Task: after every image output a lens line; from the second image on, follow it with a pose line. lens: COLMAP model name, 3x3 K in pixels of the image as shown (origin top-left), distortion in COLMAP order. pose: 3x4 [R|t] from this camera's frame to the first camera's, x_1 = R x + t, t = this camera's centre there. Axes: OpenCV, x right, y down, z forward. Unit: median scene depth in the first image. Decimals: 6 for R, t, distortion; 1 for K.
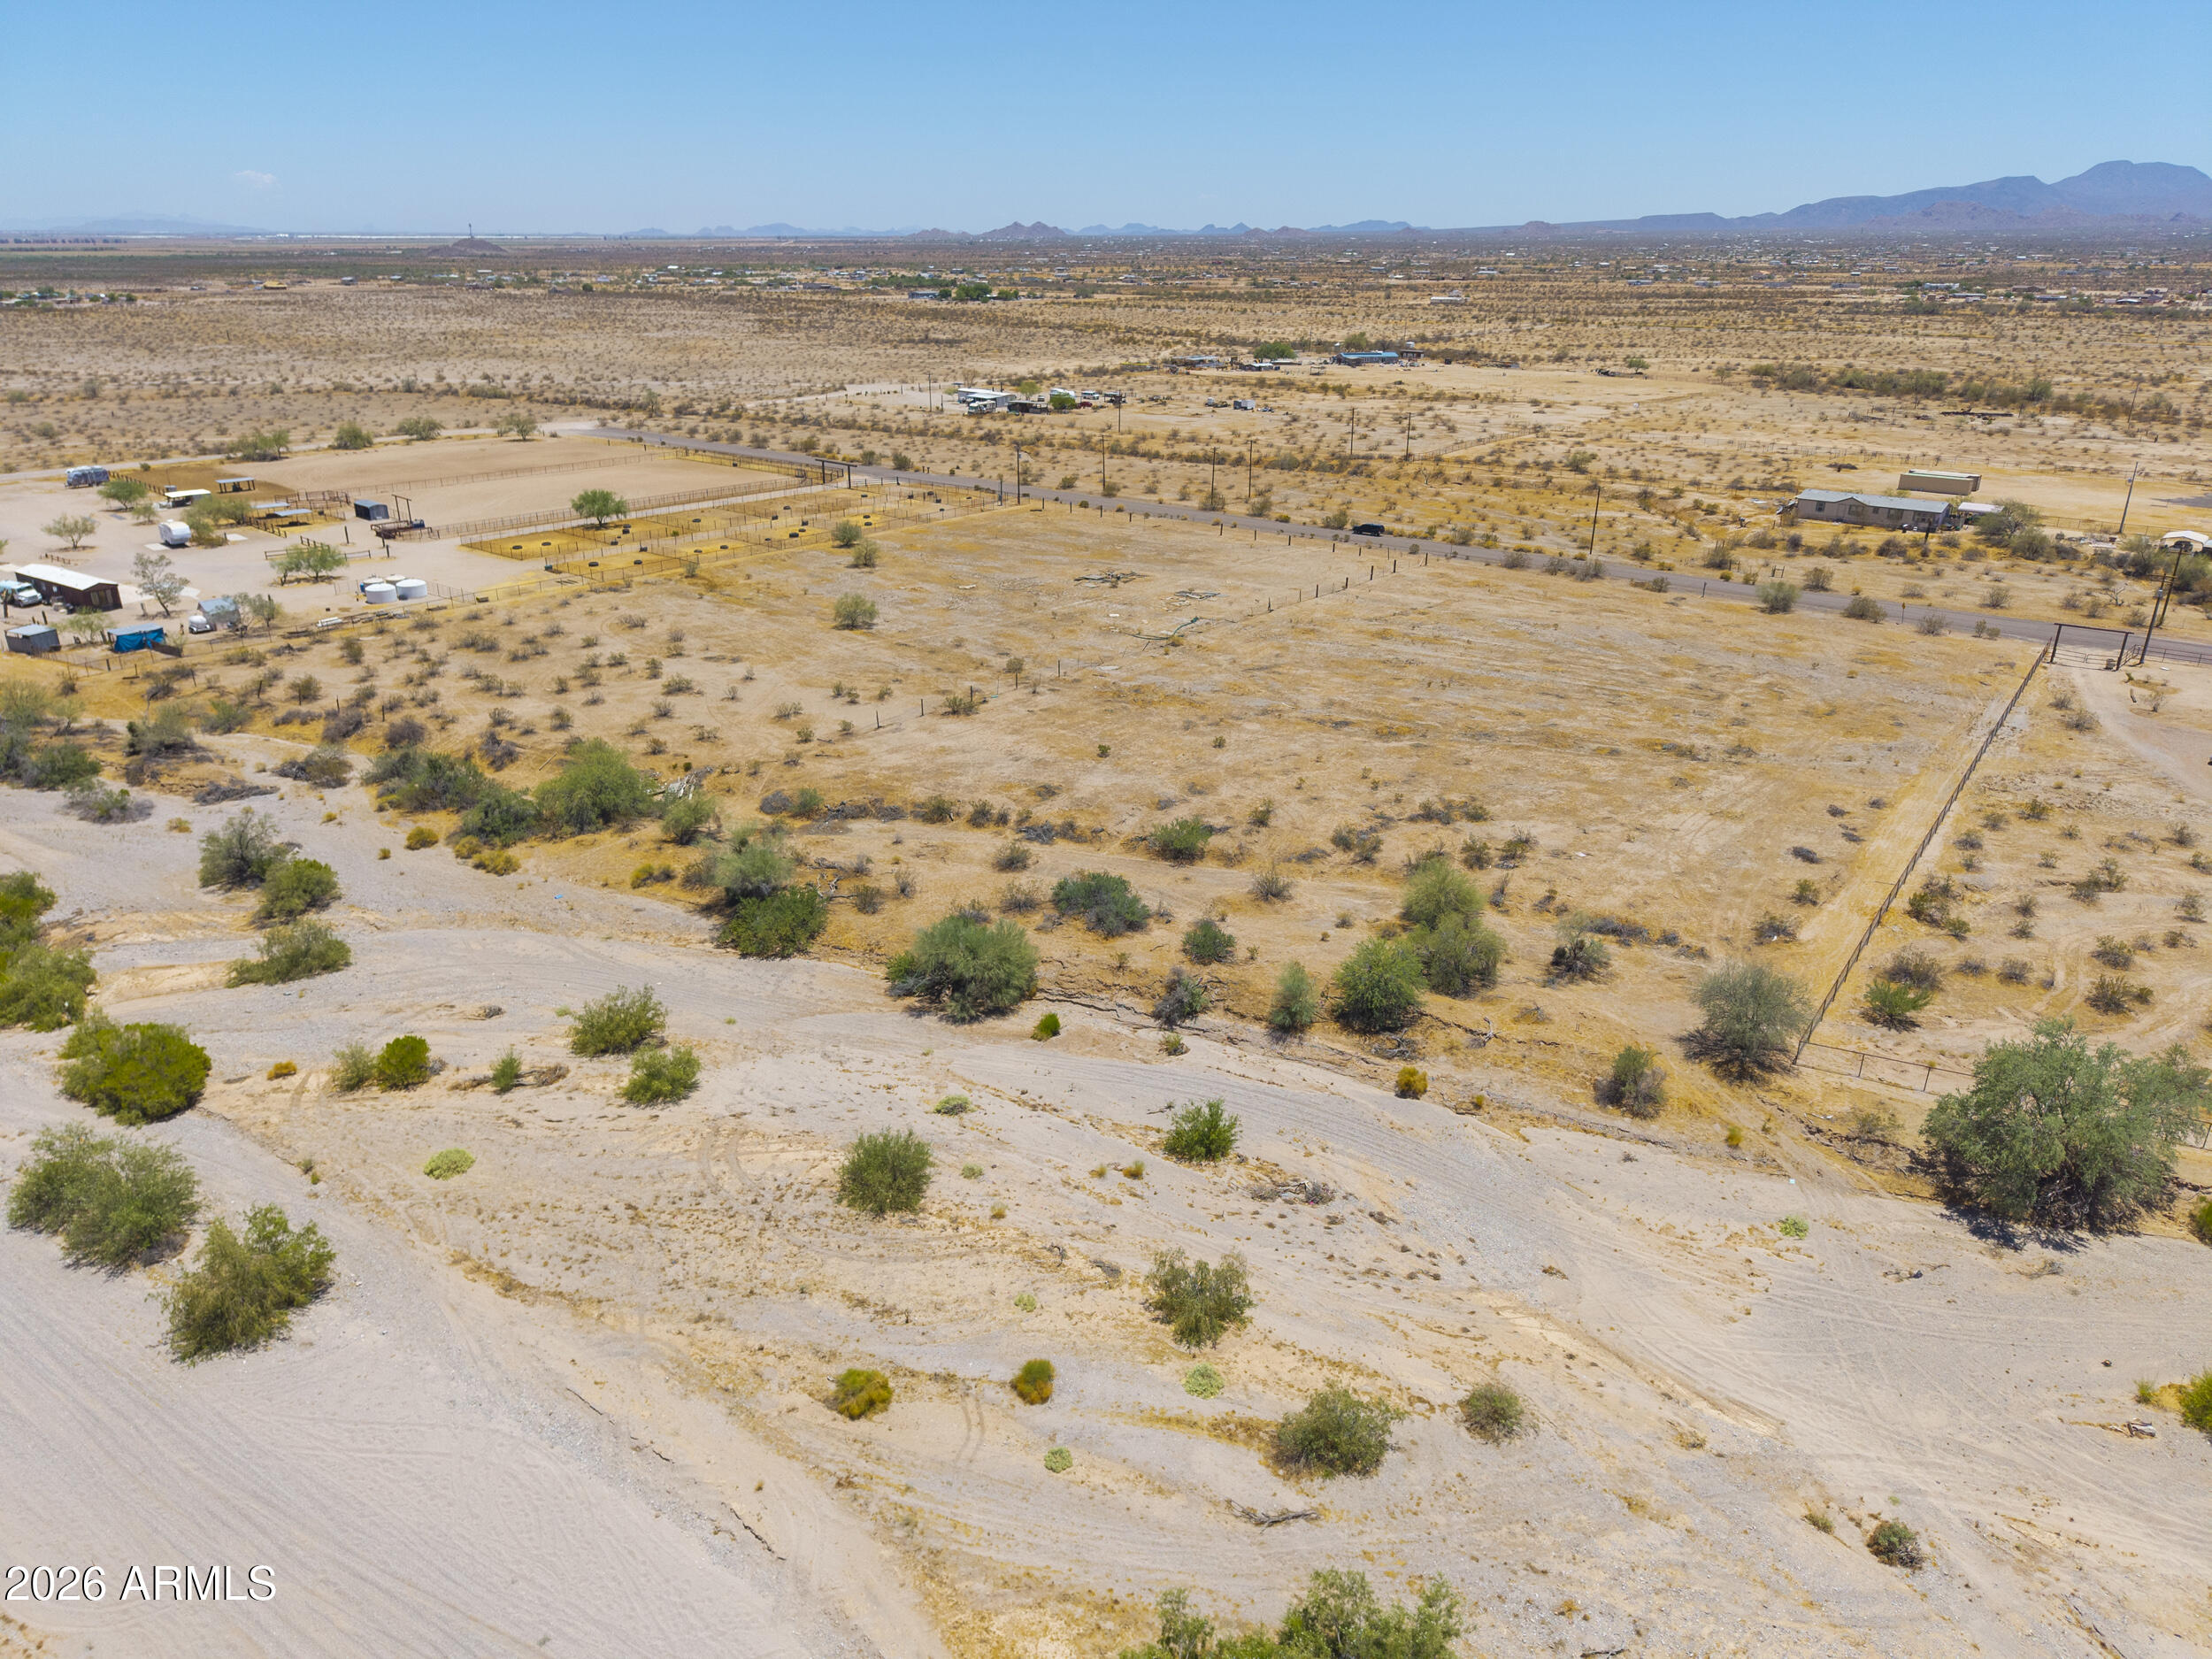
lens RADIAL K [[1486.8, 0, 1111.7], [0, 1486.8, 834.5], [0, 0, 1]] dist [0.026554, -0.028540]
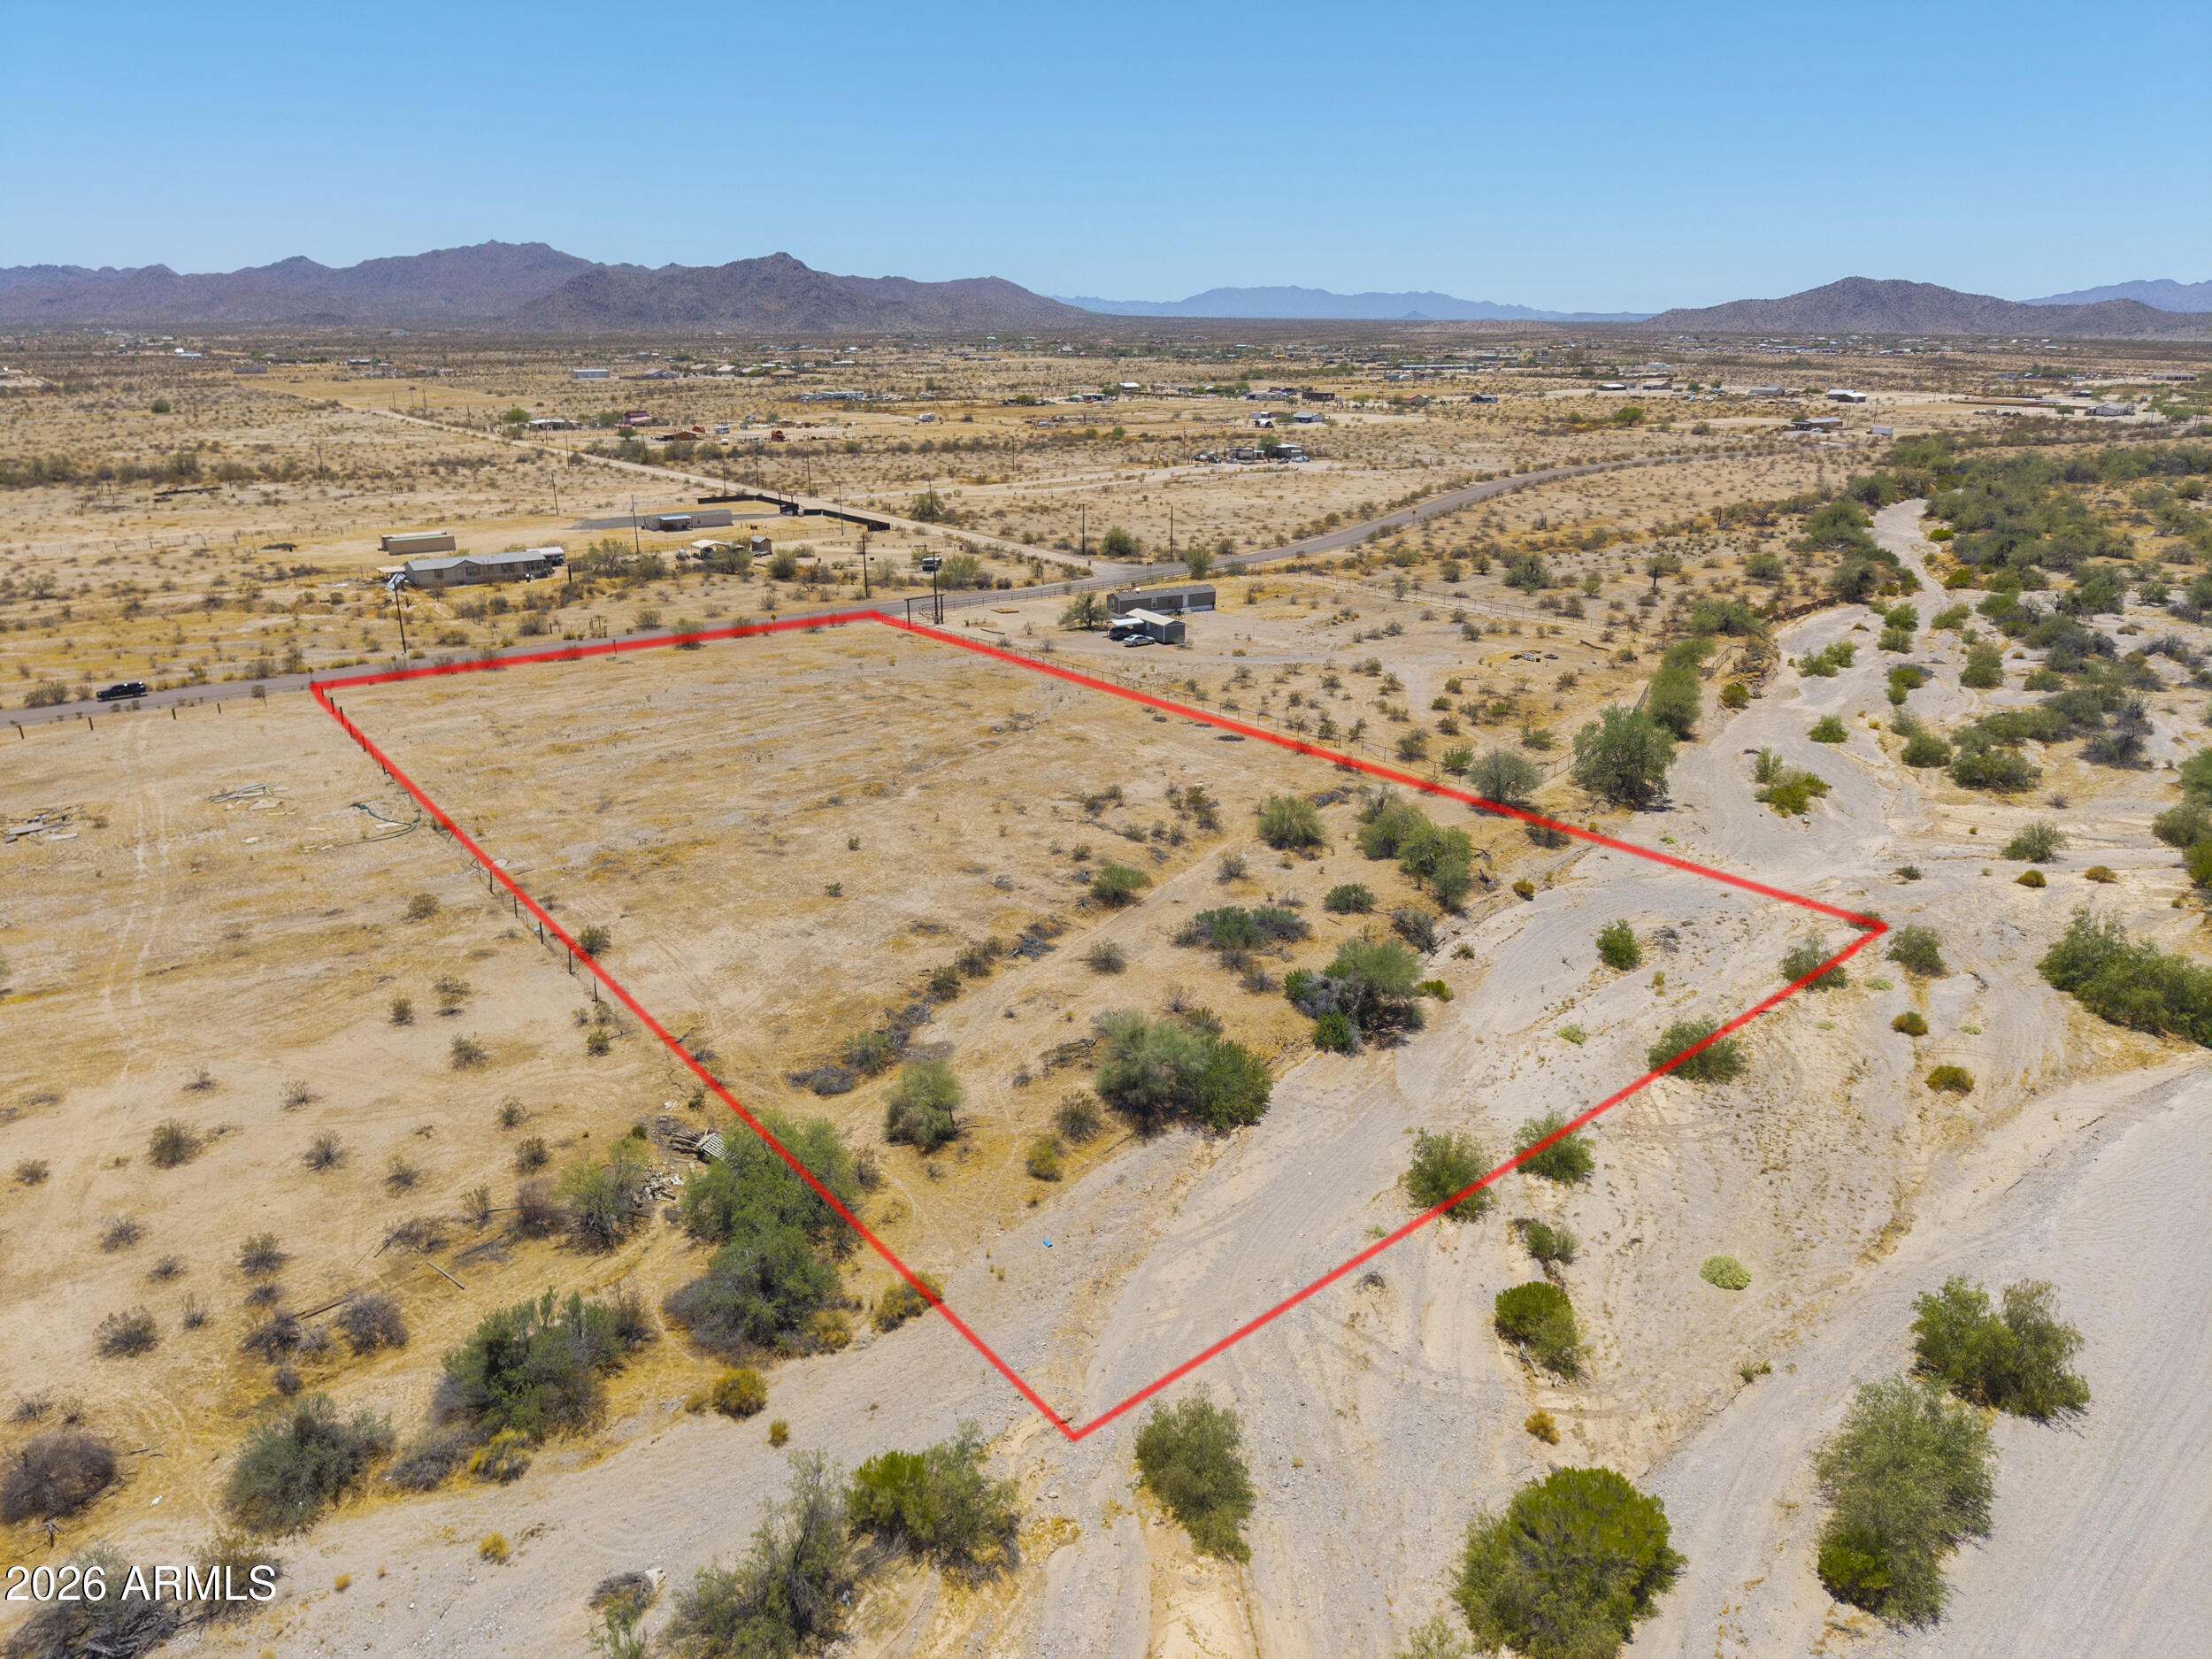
lens RADIAL K [[1486.8, 0, 1111.7], [0, 1486.8, 834.5], [0, 0, 1]] dist [0.026554, -0.028540]
pose [[0.226102, -0.321084, 0.919664, -0.931700], [0.363019, 0.903878, 0.226323, -0.274195], [-0.903933, 0.282684, 0.320929, 0.686689]]
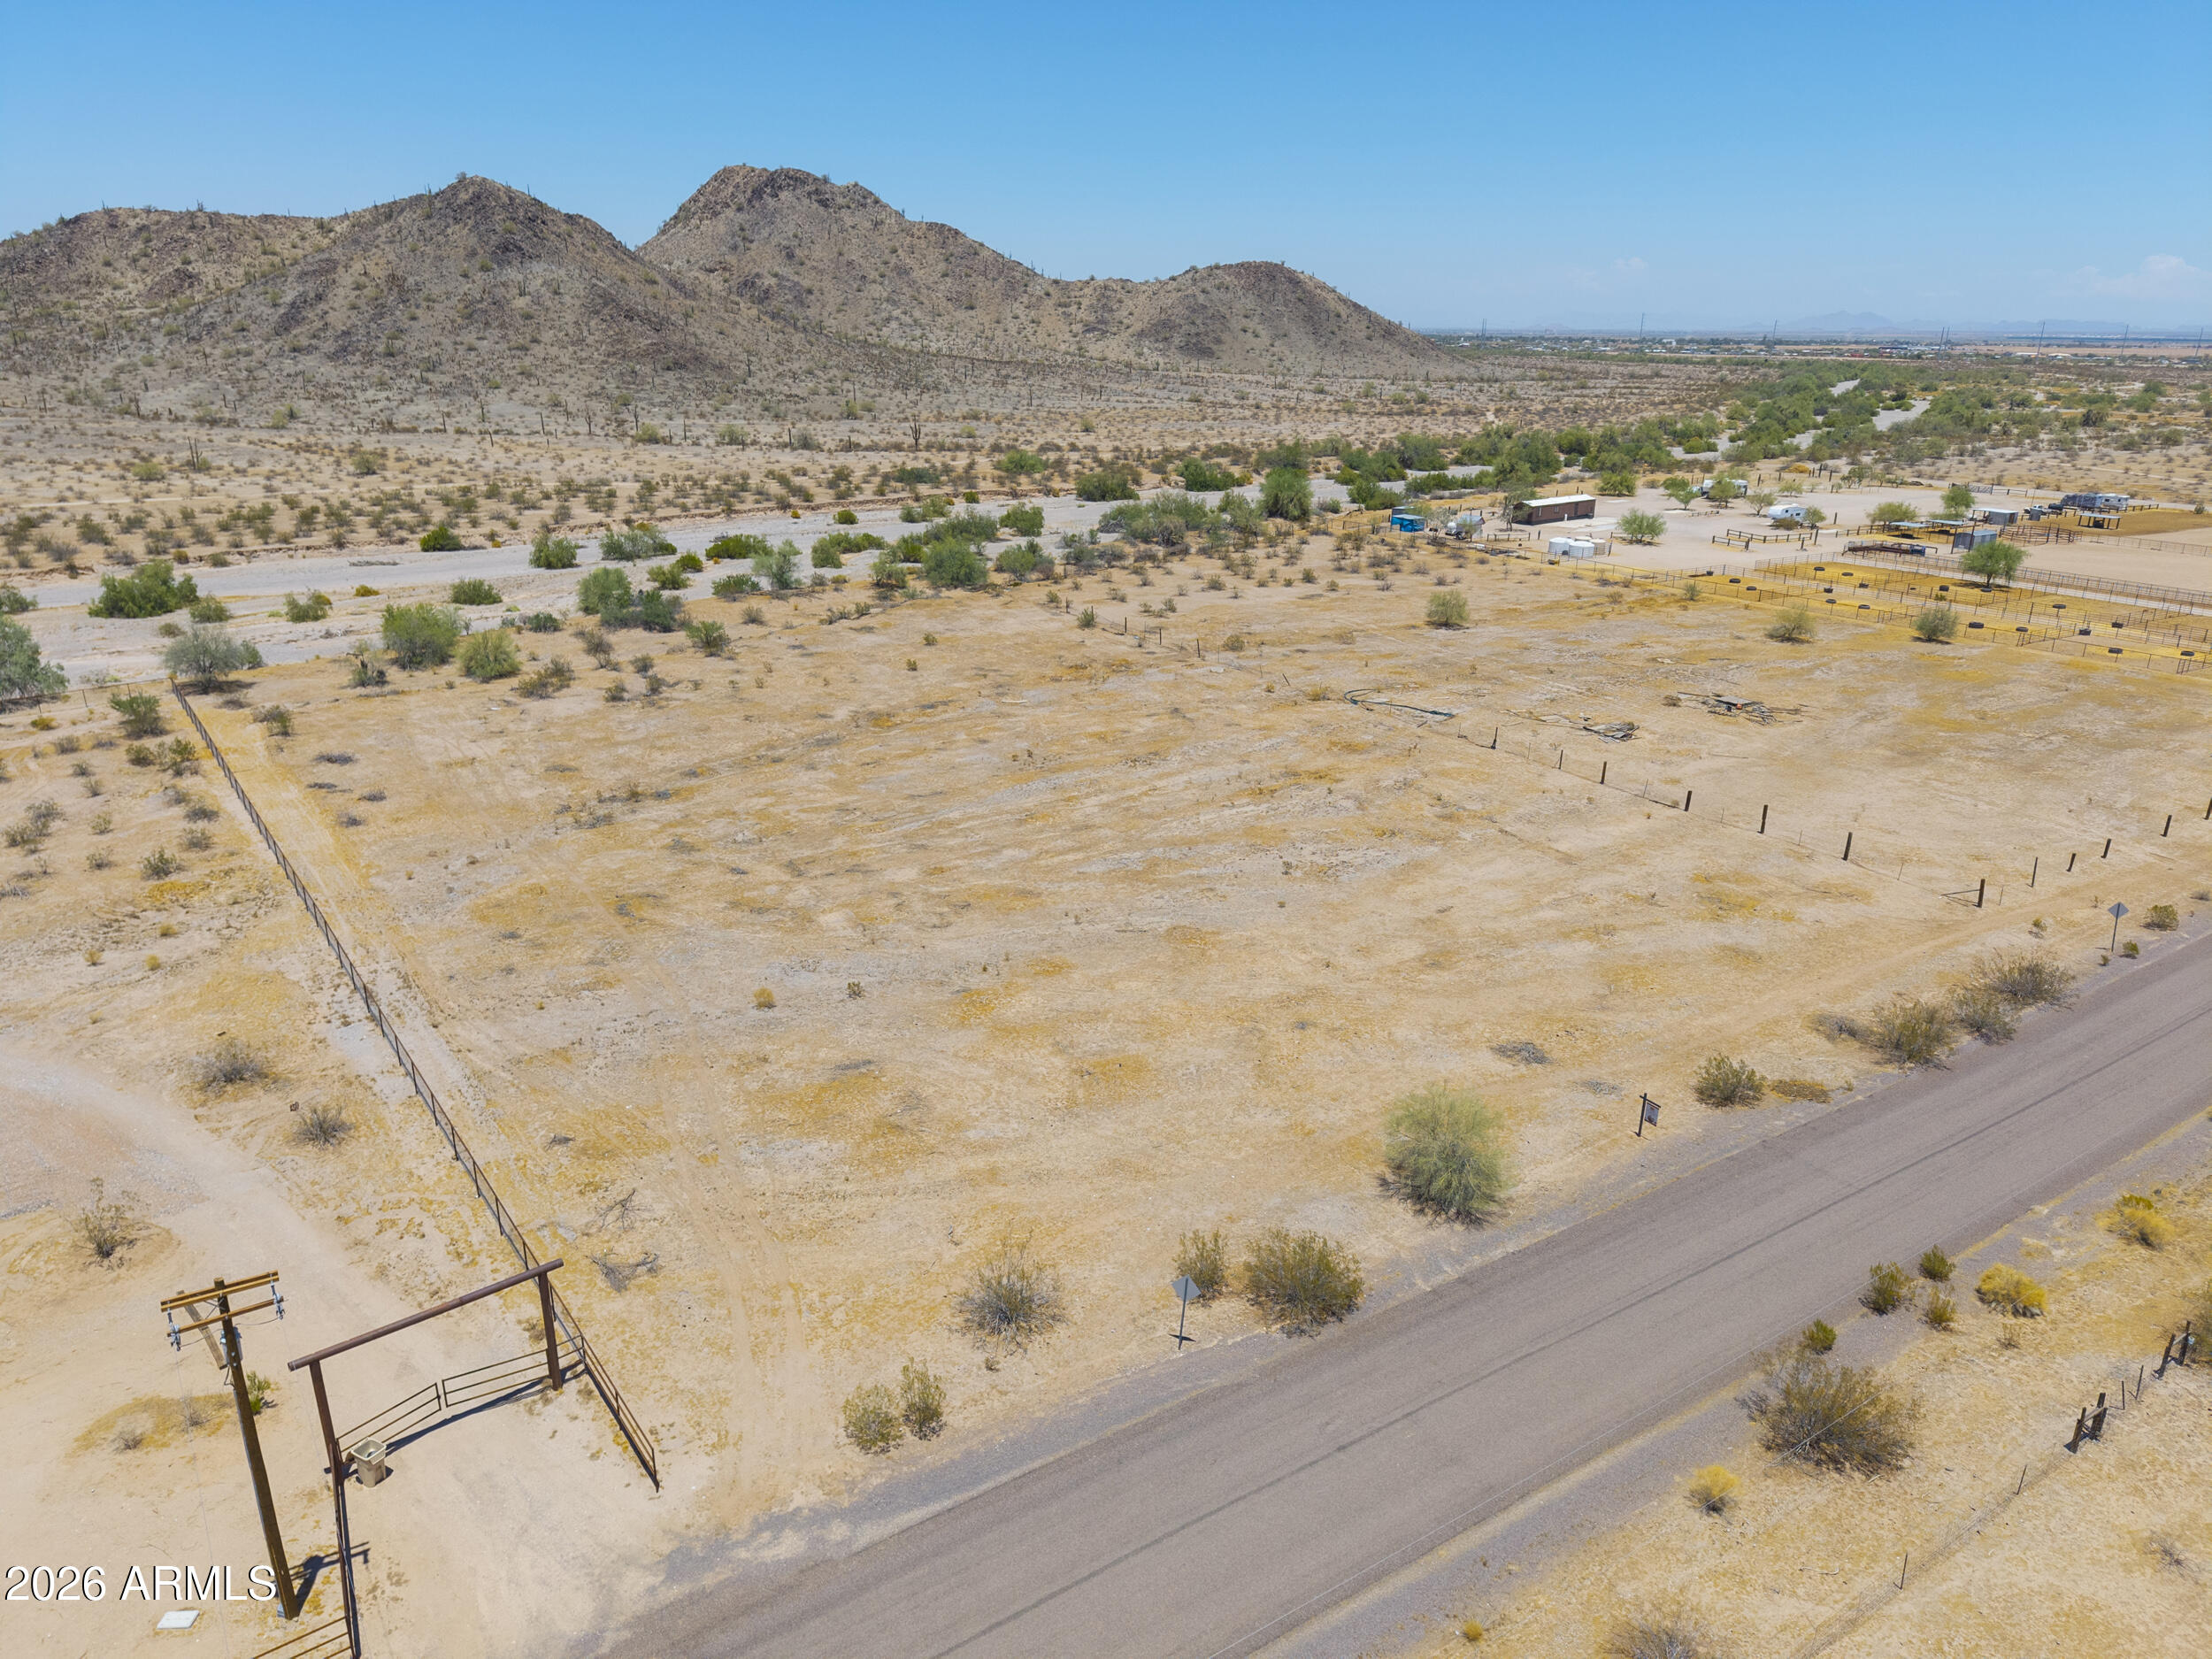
lens RADIAL K [[1486.8, 0, 1111.7], [0, 1486.8, 834.5], [0, 0, 1]] dist [0.026554, -0.028540]
pose [[-0.284340, 0.311216, -0.906805, 1.236614], [-0.369432, 0.837237, 0.403180, -0.529908], [0.884687, 0.449643, -0.123087, 1.616901]]
